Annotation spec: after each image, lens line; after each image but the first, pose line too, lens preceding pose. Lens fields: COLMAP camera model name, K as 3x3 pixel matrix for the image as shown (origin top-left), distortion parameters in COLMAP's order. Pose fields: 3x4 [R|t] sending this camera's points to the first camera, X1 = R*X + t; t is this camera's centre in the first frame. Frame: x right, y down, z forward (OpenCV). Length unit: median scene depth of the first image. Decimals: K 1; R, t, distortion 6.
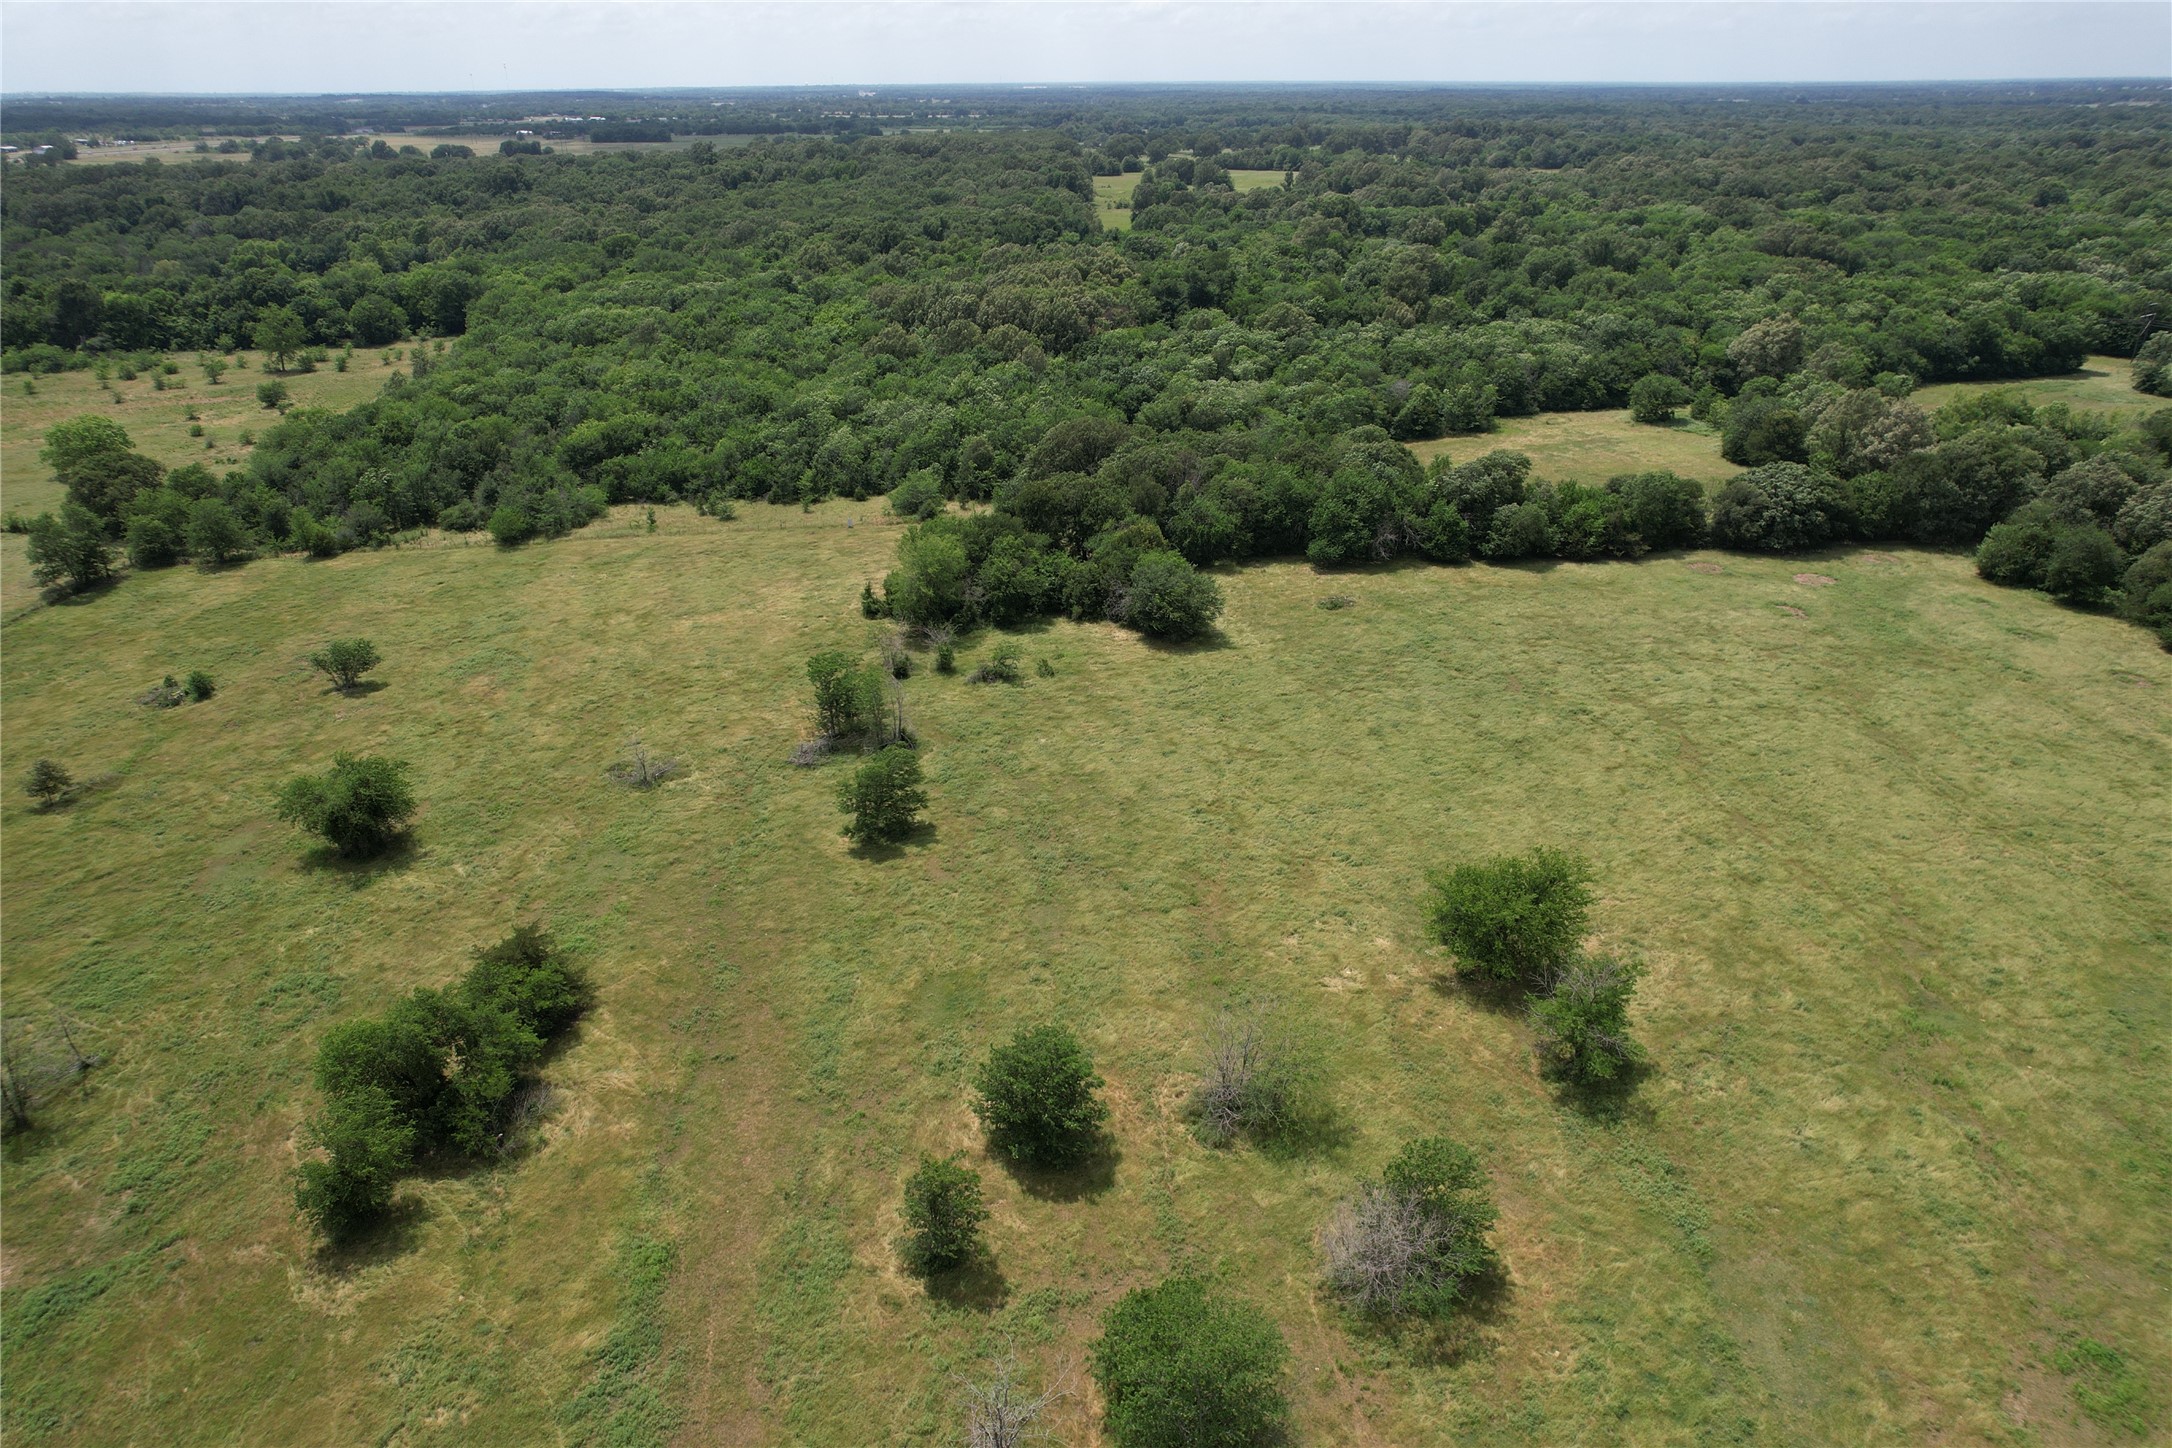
lens RADIAL K [[1384.8, 0, 1093.1], [0, 1384.8, 733.0], [0, 0, 1]] dist [-0.076065, 0.071541]
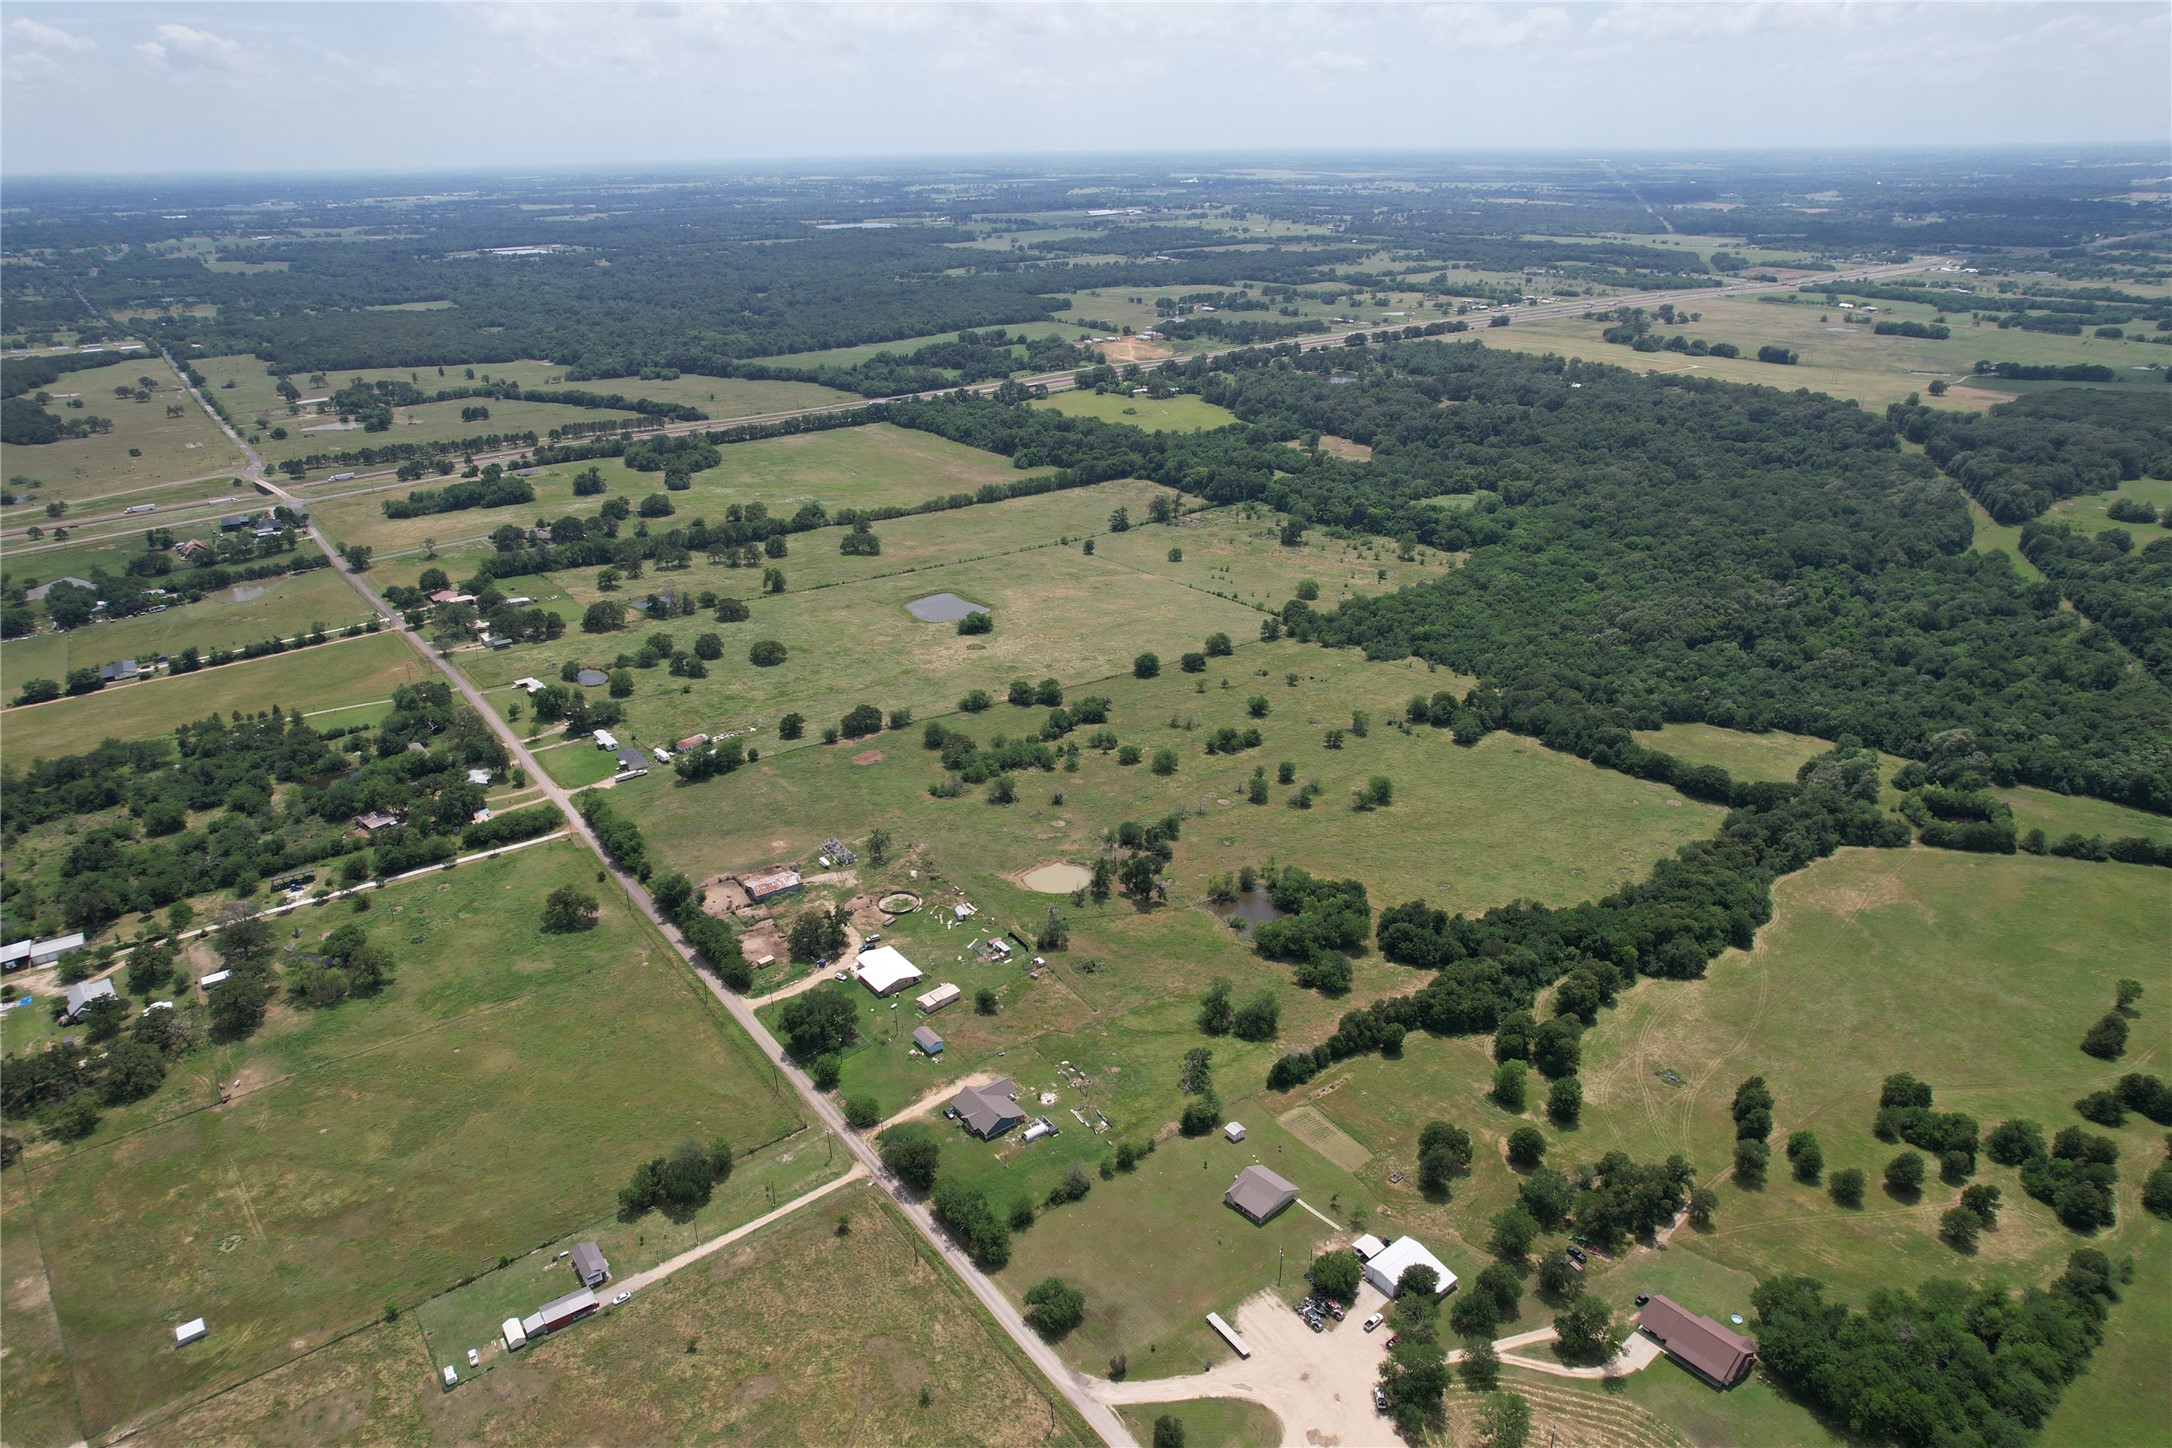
lens RADIAL K [[1384.8, 0, 1093.1], [0, 1384.8, 733.0], [0, 0, 1]] dist [-0.076065, 0.071541]
pose [[0.574758, 0.325031, -0.751005, 1.900965], [-0.344367, 0.928587, 0.138337, -0.220127], [0.742338, 0.179111, 0.645642, -1.756639]]
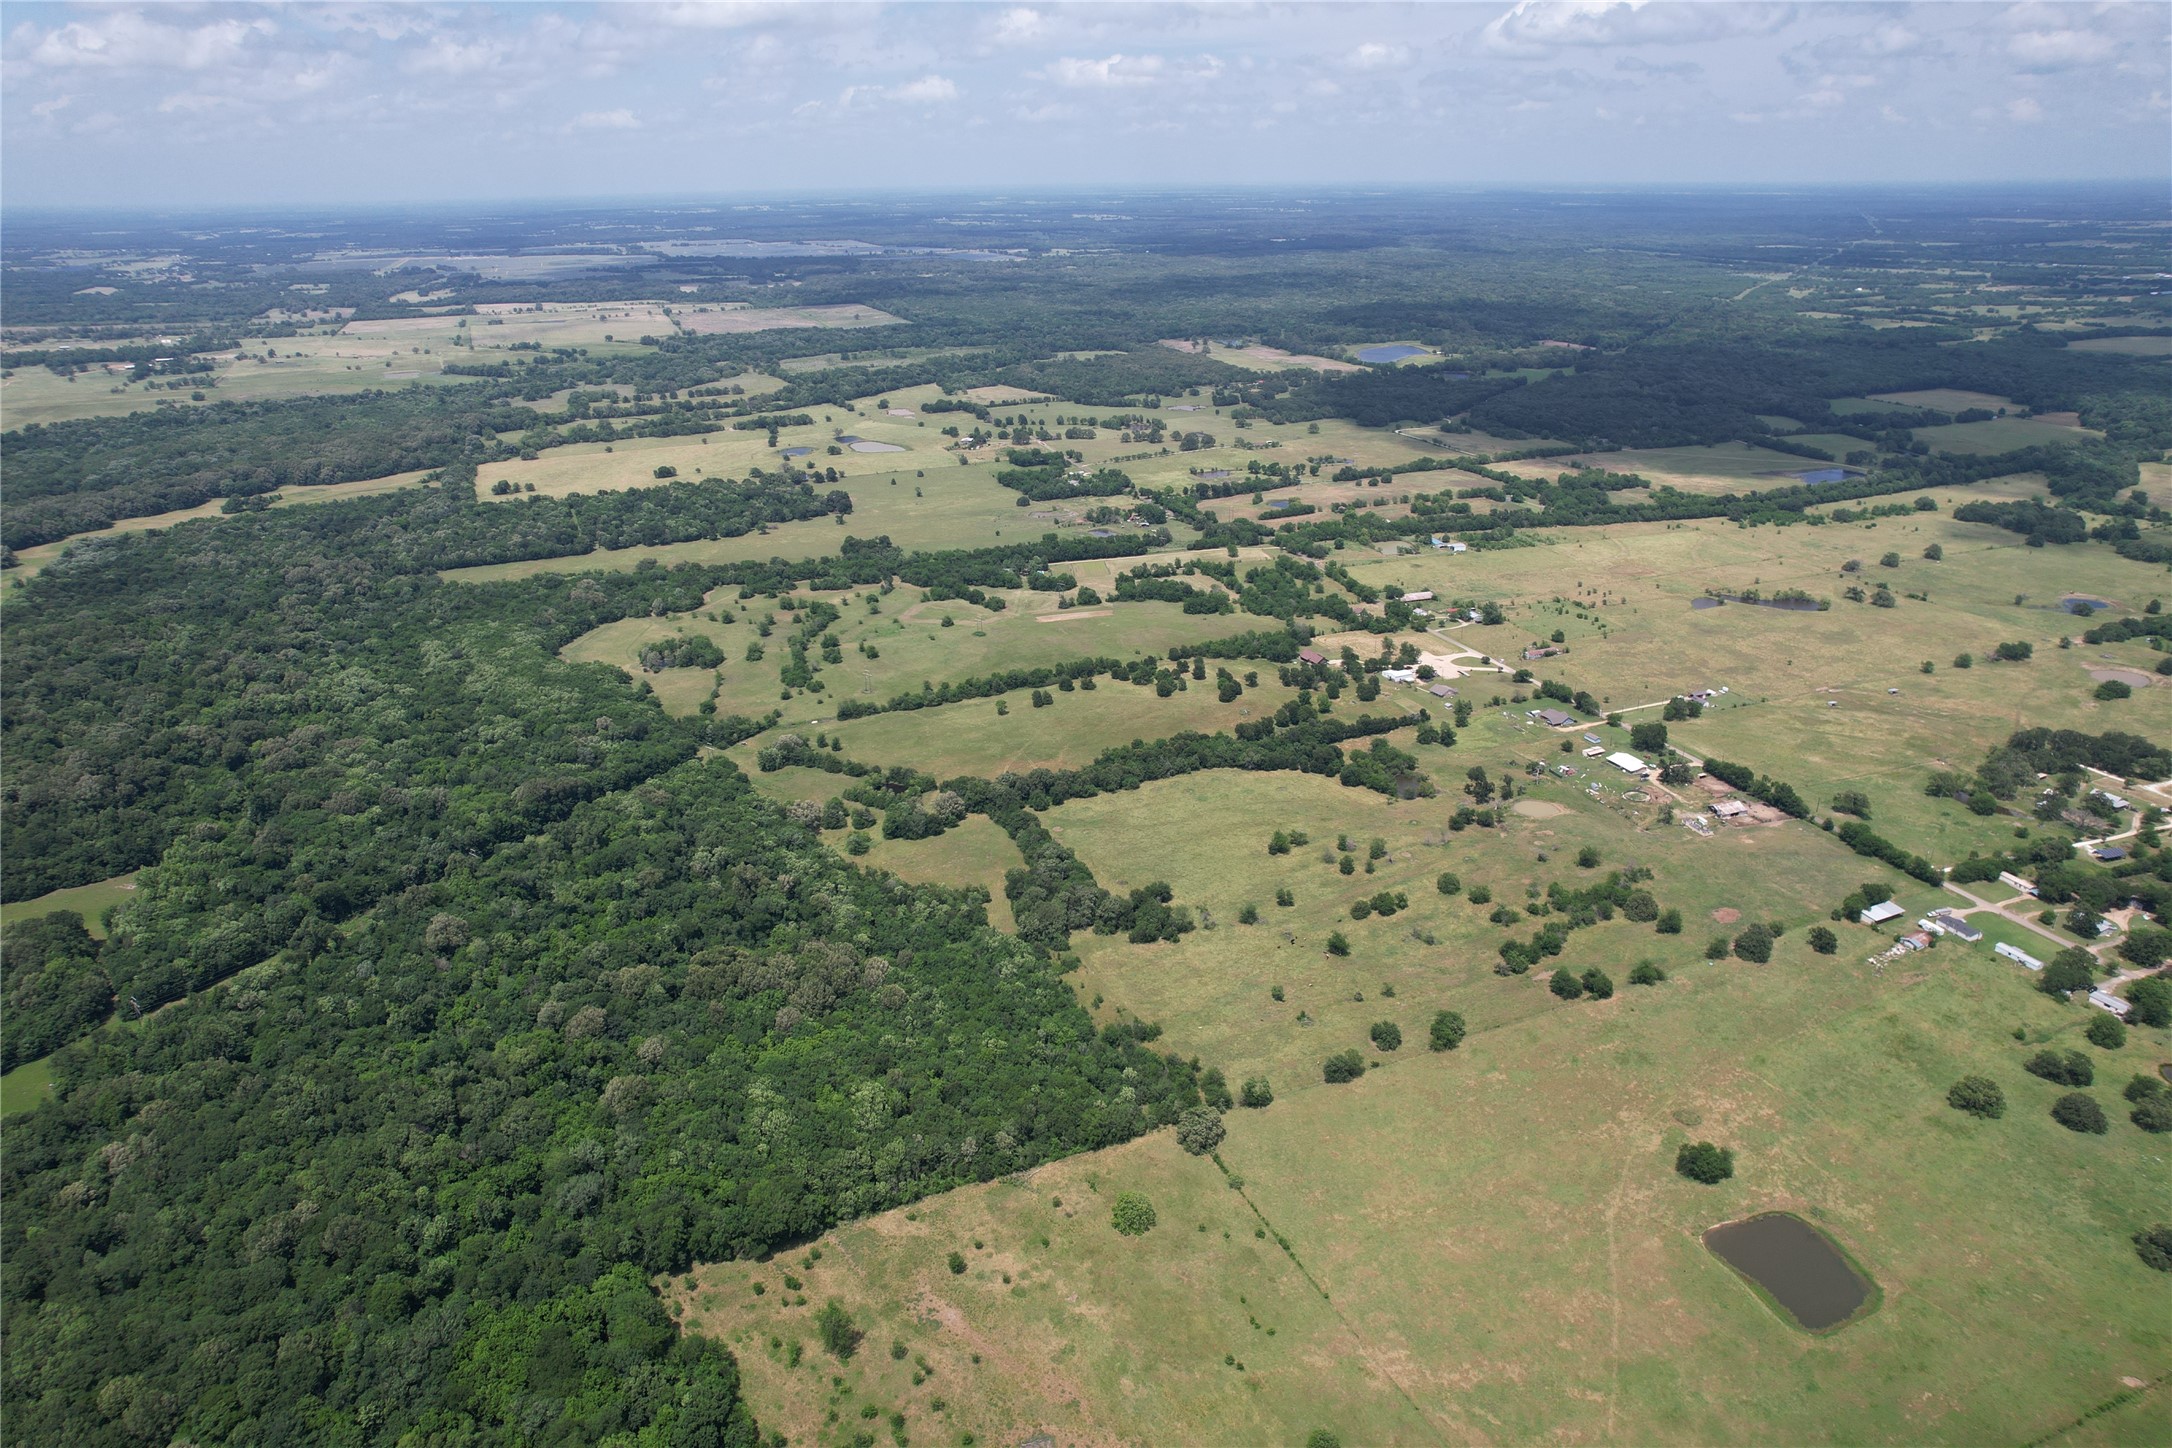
lens RADIAL K [[1384.8, 0, 1093.1], [0, 1384.8, 733.0], [0, 0, 1]] dist [-0.076065, 0.071541]
pose [[-0.341447, -0.346843, 0.873564, -2.732014], [0.420834, 0.774637, 0.472055, -2.060719], [-0.840424, 0.528807, -0.118534, 1.211896]]
